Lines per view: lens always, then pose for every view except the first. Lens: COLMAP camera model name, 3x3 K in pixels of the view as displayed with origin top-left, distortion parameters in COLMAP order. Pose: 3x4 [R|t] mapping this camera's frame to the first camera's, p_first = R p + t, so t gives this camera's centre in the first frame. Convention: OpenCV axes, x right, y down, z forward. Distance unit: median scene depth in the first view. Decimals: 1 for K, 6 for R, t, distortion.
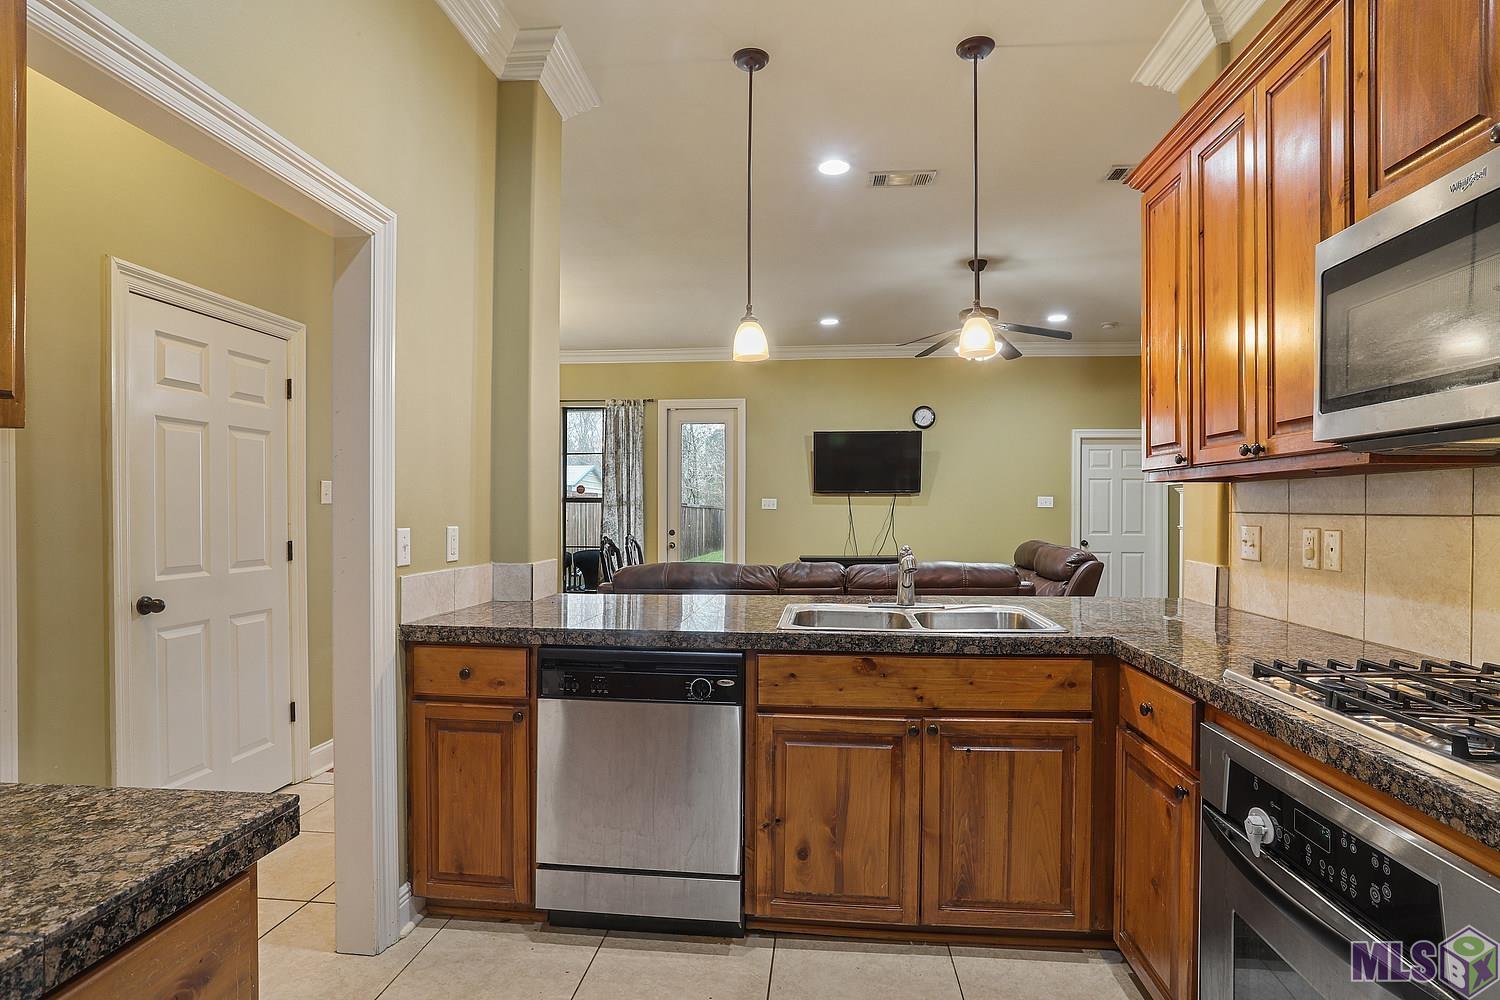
lens RADIAL K [[759.3, 0, 750.4], [0, 759.3, 499.8], [0, 0, 1]] dist [-0.038551, 0.011684]
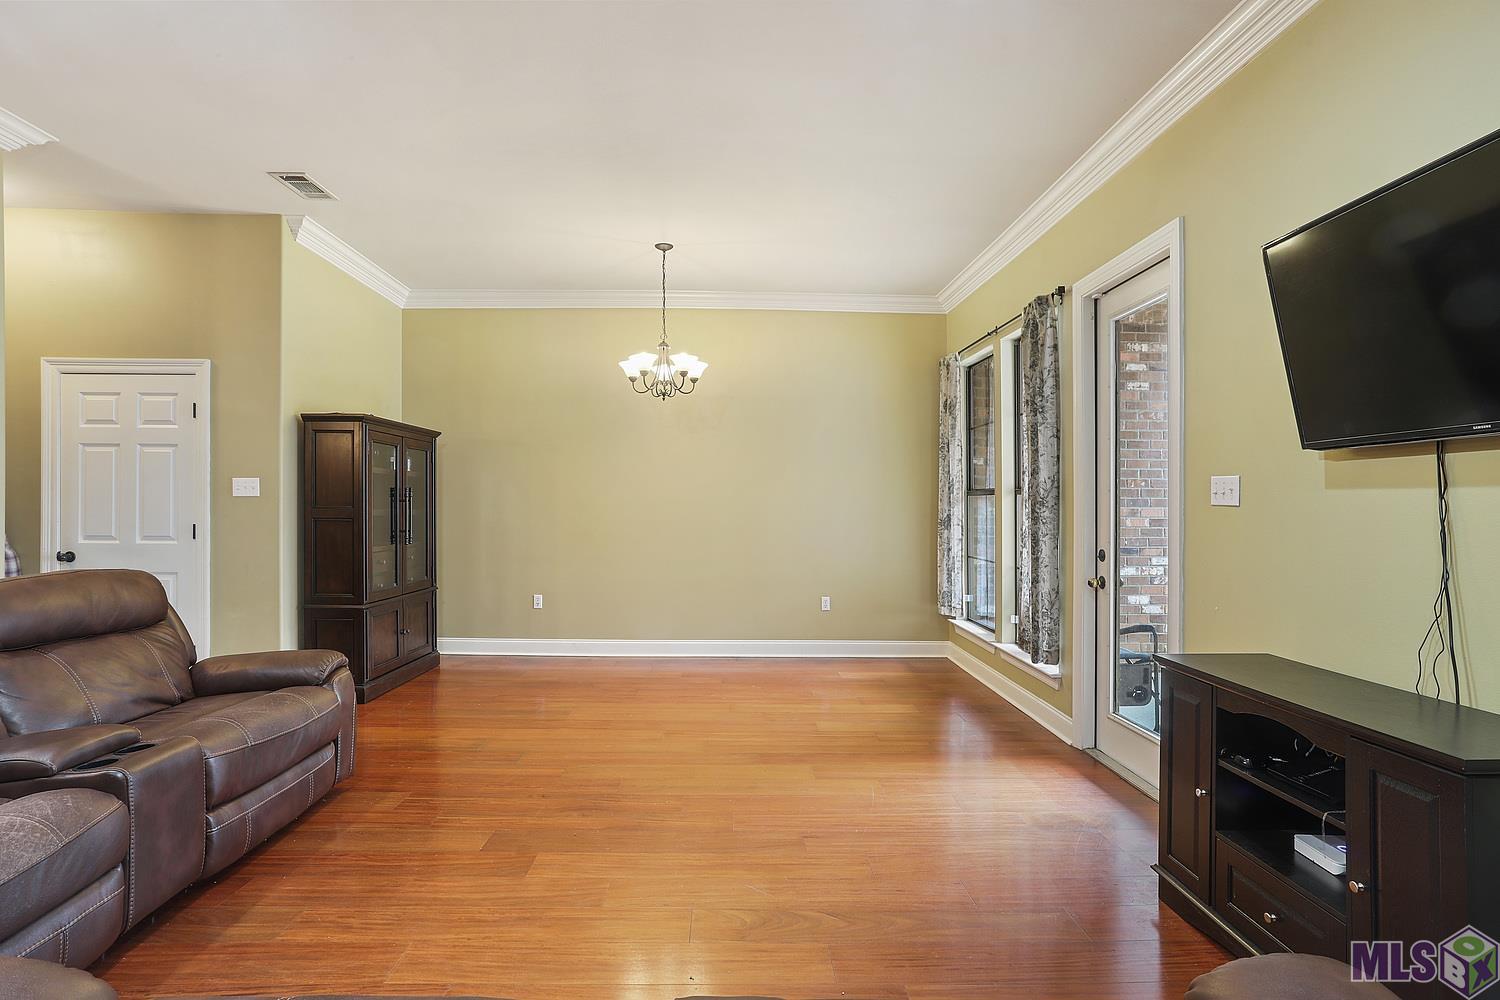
lens RADIAL K [[759.3, 0, 754.9], [0, 759.3, 509.1], [0, 0, 1]] dist [-0.038551, 0.011684]
pose [[0.130853, 0.003002, -0.991397, 0.347477], [0.005591, 0.999977, 0.003765, 0.011917], [0.991386, -0.006036, 0.130833, 0.757267]]
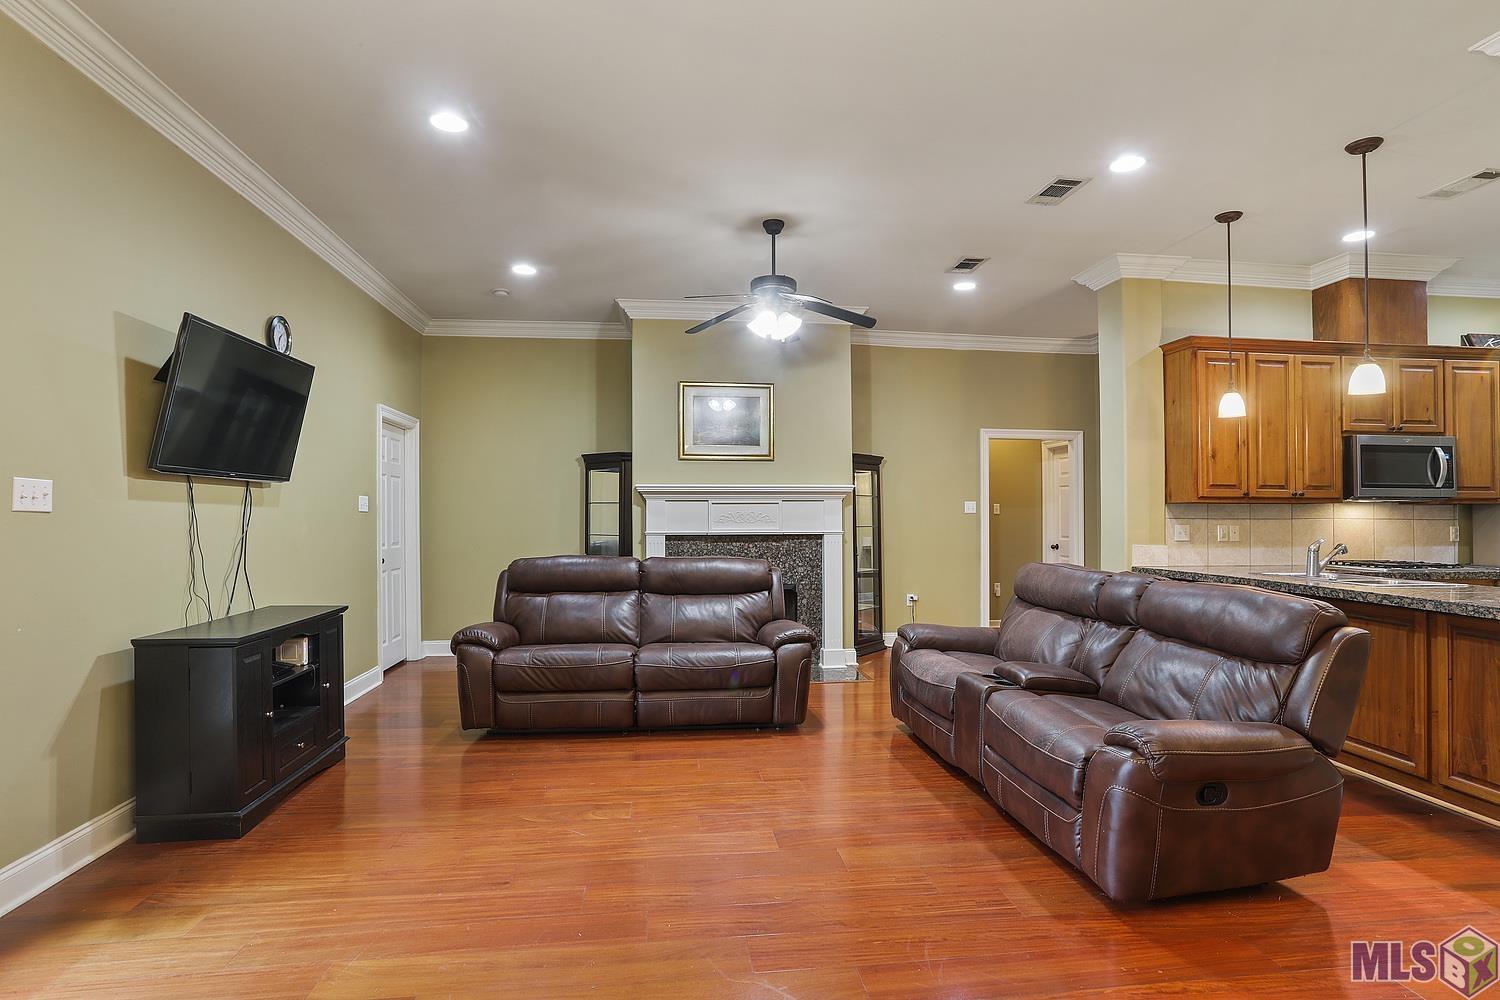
lens RADIAL K [[759.3, 0, 760.2], [0, 759.3, 494.9], [0, 0, 1]] dist [-0.038551, 0.011684]
pose [[-0.212196, 0.028173, 0.976821, -0.346198], [-0.015597, 0.999359, -0.032211, 0.011199], [-0.977103, -0.022070, -0.211620, 0.791746]]
